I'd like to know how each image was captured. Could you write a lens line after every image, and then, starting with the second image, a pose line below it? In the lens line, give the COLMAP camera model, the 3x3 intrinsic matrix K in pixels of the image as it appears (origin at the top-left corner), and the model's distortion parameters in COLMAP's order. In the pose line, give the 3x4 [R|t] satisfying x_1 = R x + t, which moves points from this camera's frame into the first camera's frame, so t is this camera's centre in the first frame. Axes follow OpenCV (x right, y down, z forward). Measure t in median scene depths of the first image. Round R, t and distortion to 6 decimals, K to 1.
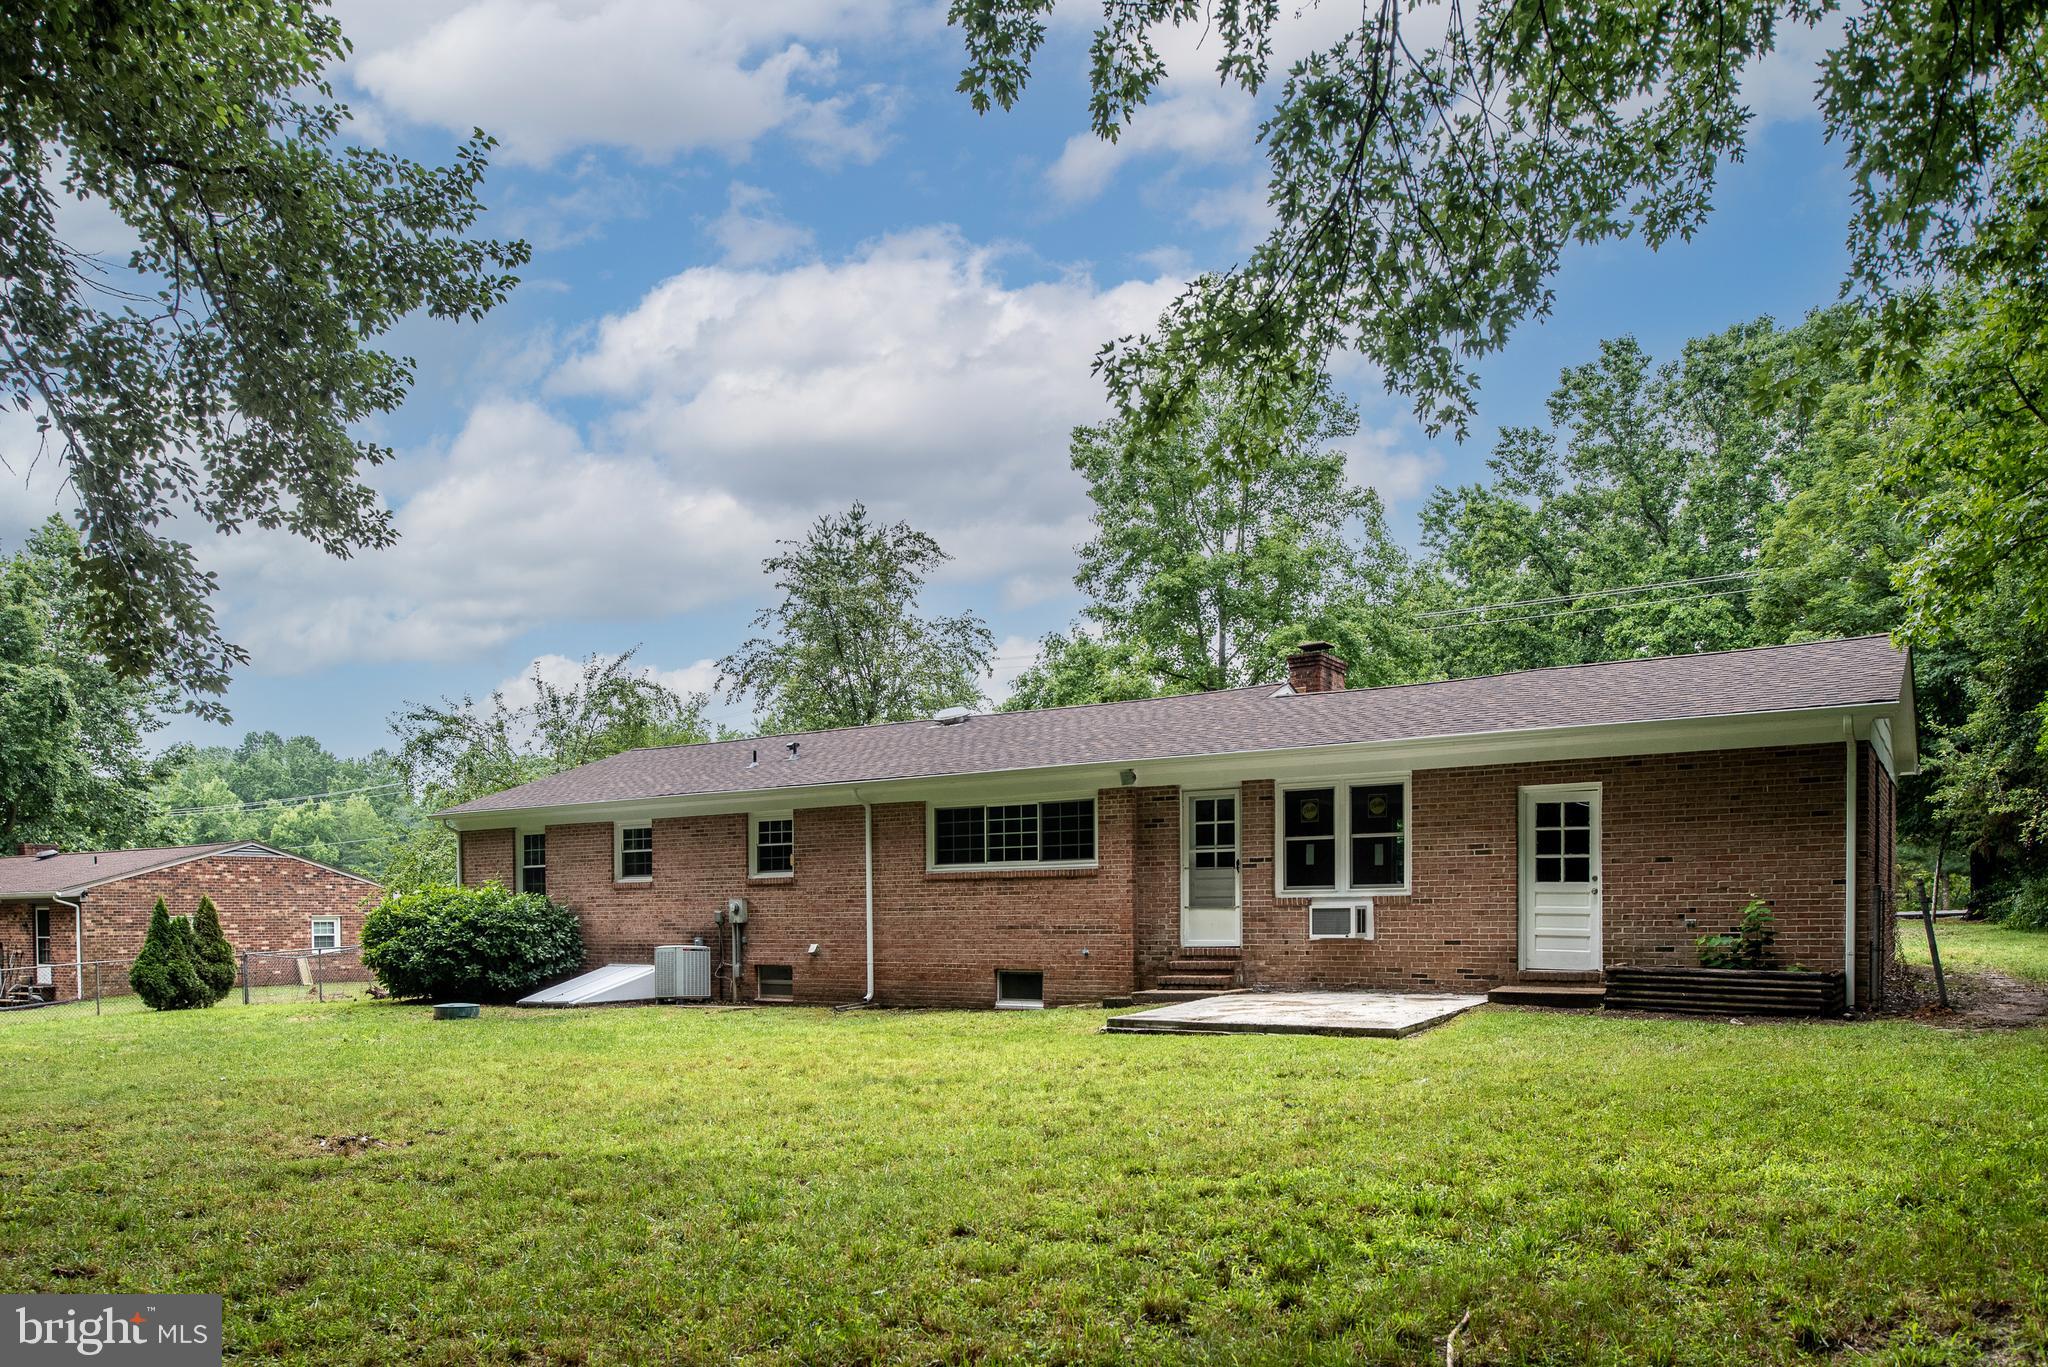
lens RADIAL K [[1396.7, 0, 1038.8], [0, 1396.7, 741.4], [0, 0, 1]] dist [0.017613, -0.003029]
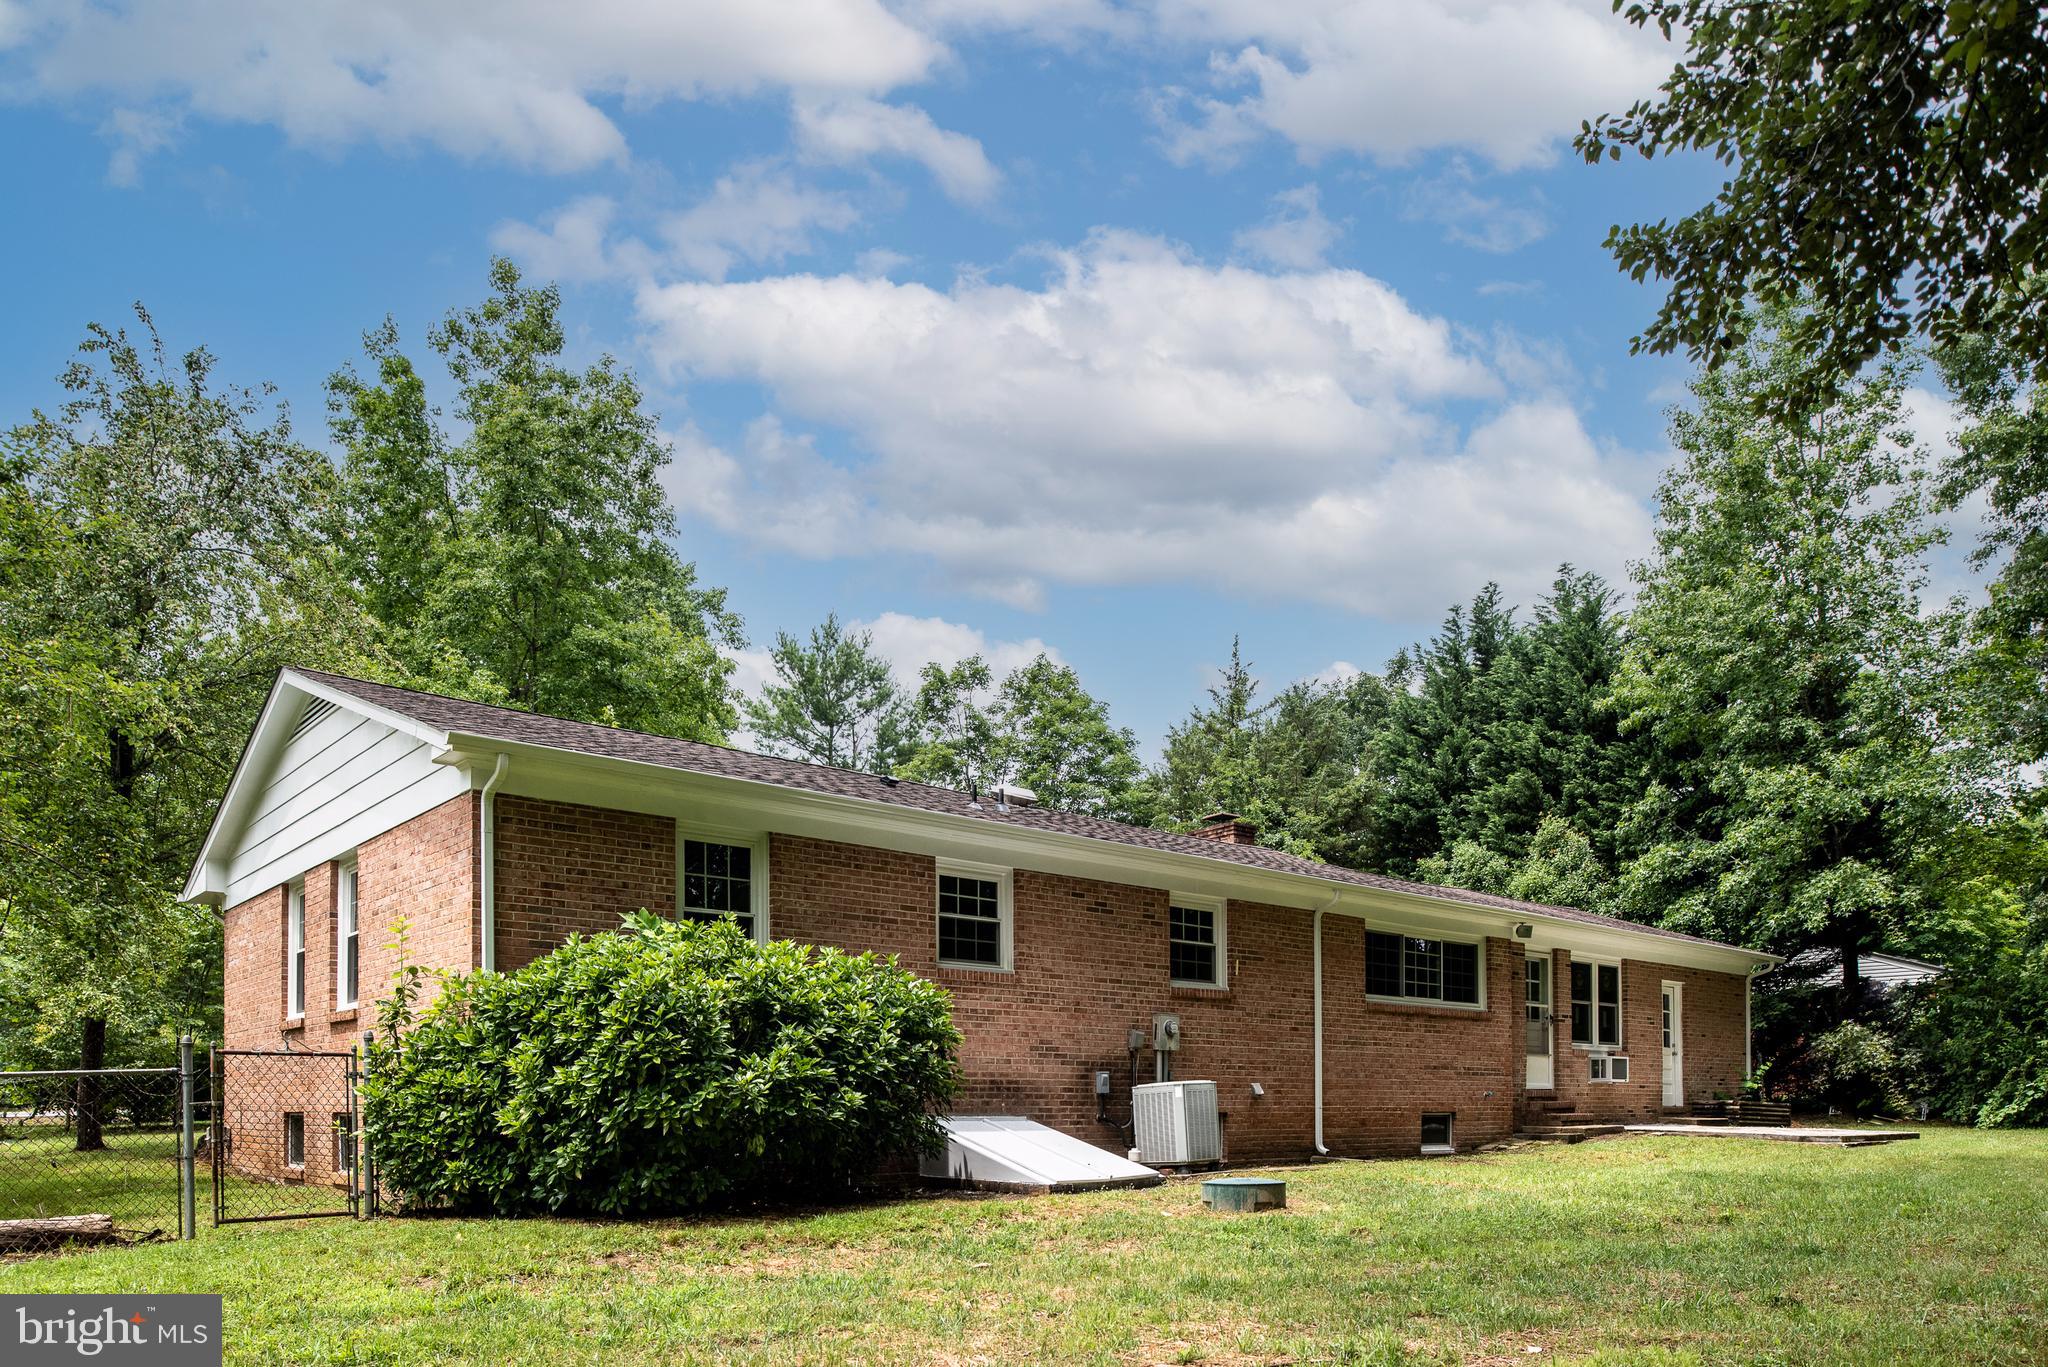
lens RADIAL K [[1396.7, 0, 1038.8], [0, 1396.7, 741.4], [0, 0, 1]] dist [0.017613, -0.003029]
pose [[0.269733, 0.198976, 0.942153, -1.041715], [-0.186455, 0.970693, -0.151622, 0.110612], [-0.944711, -0.134772, 0.298928, 0.990142]]
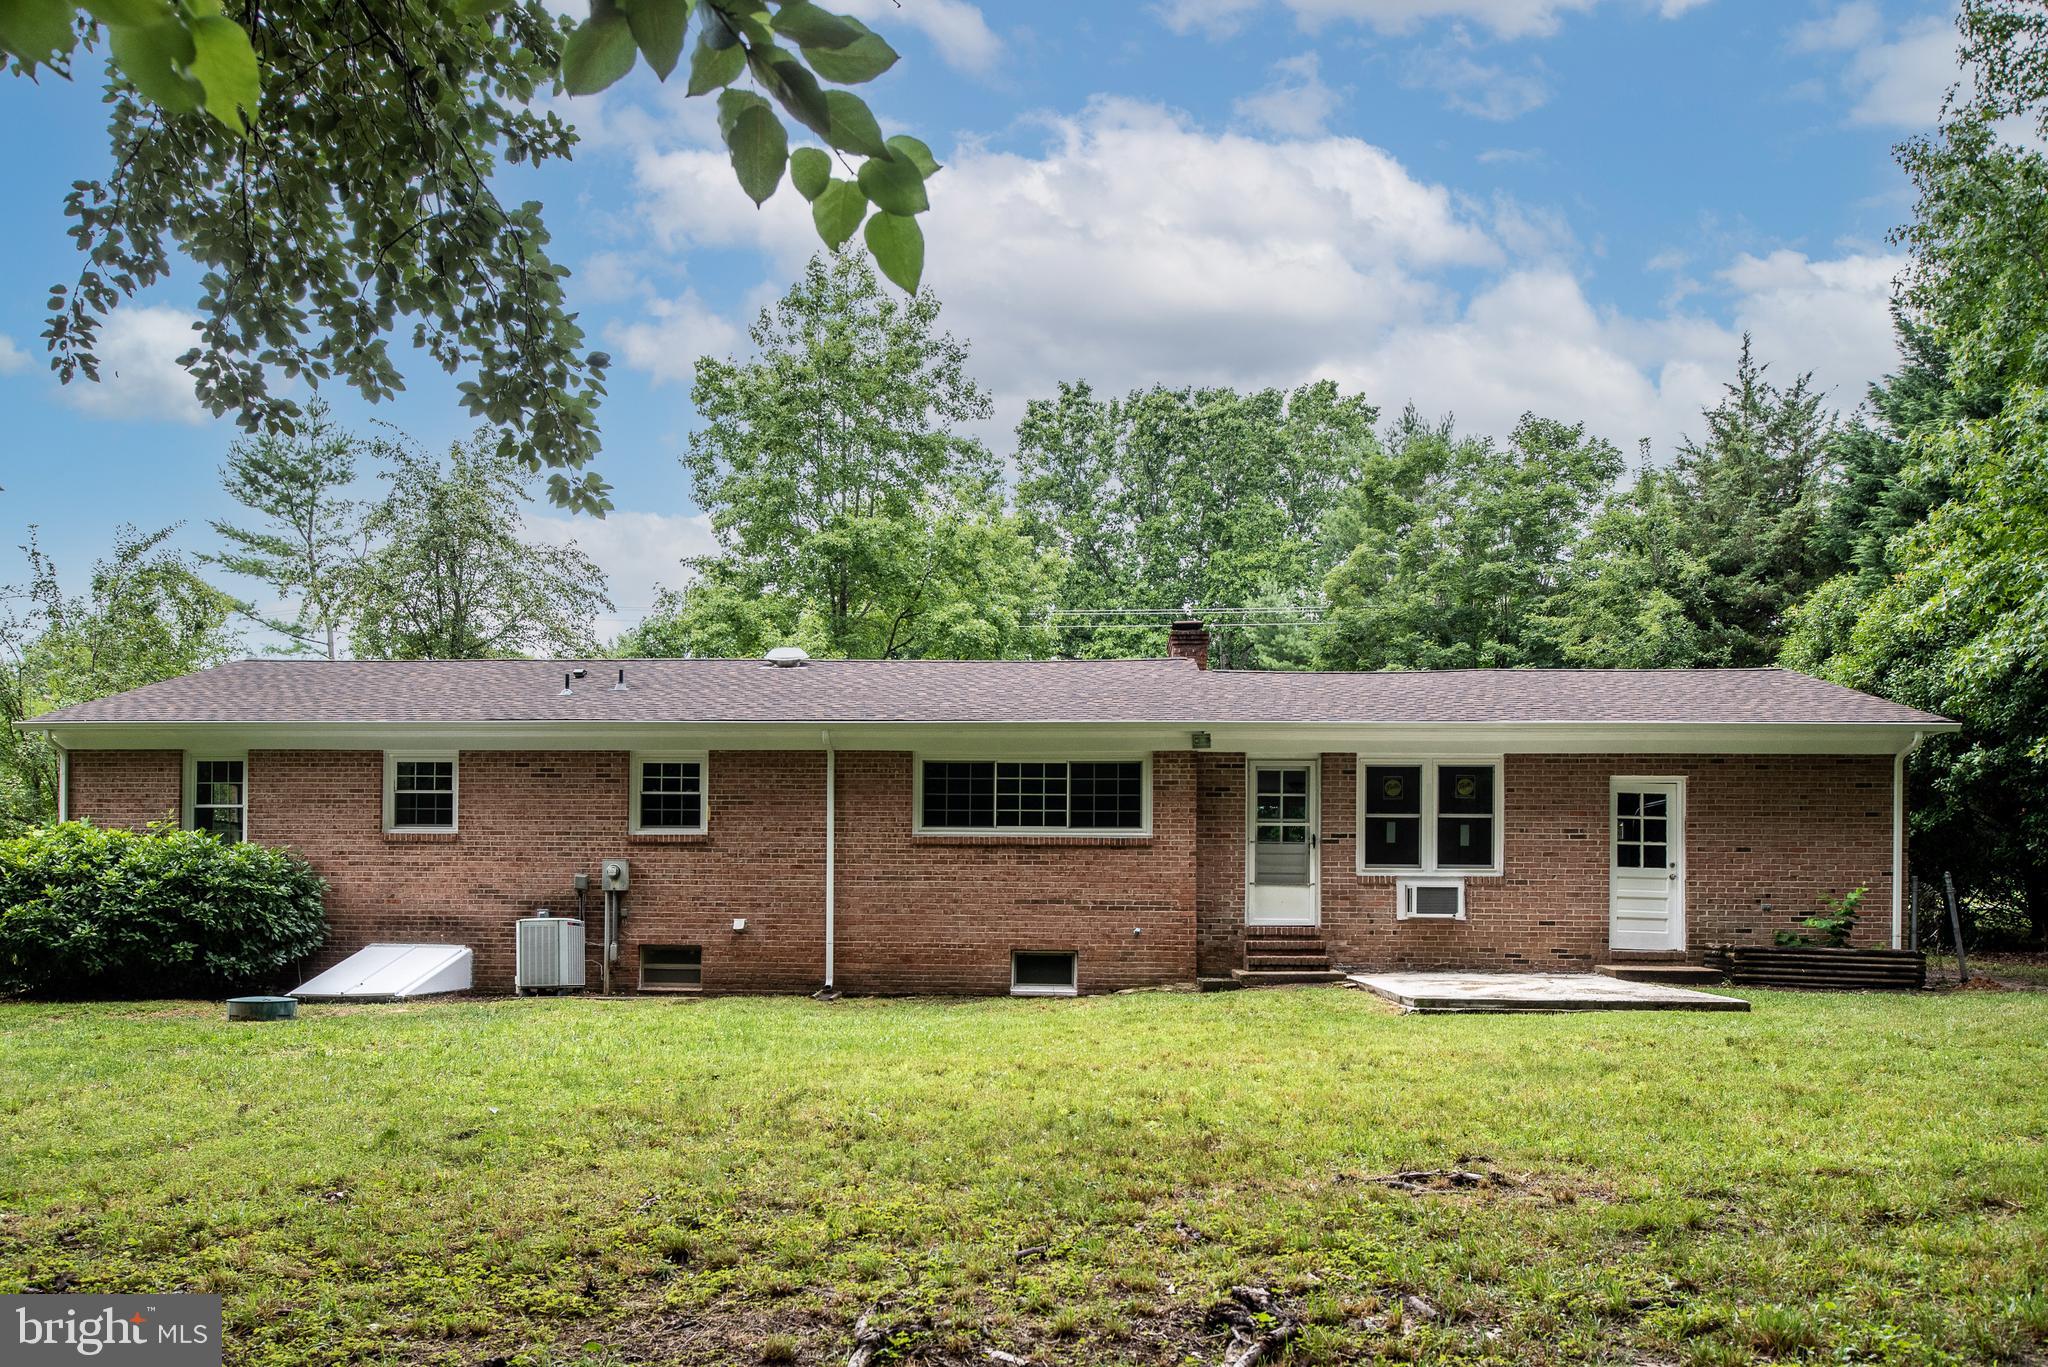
lens RADIAL K [[1396.7, 0, 1038.8], [0, 1396.7, 741.4], [0, 0, 1]] dist [0.017613, -0.003029]
pose [[0.872299, 0.077115, 0.482854, -0.443828], [-0.078028, 0.996784, -0.018232, 0.048430], [-0.482707, -0.021772, 0.875511, 0.233855]]
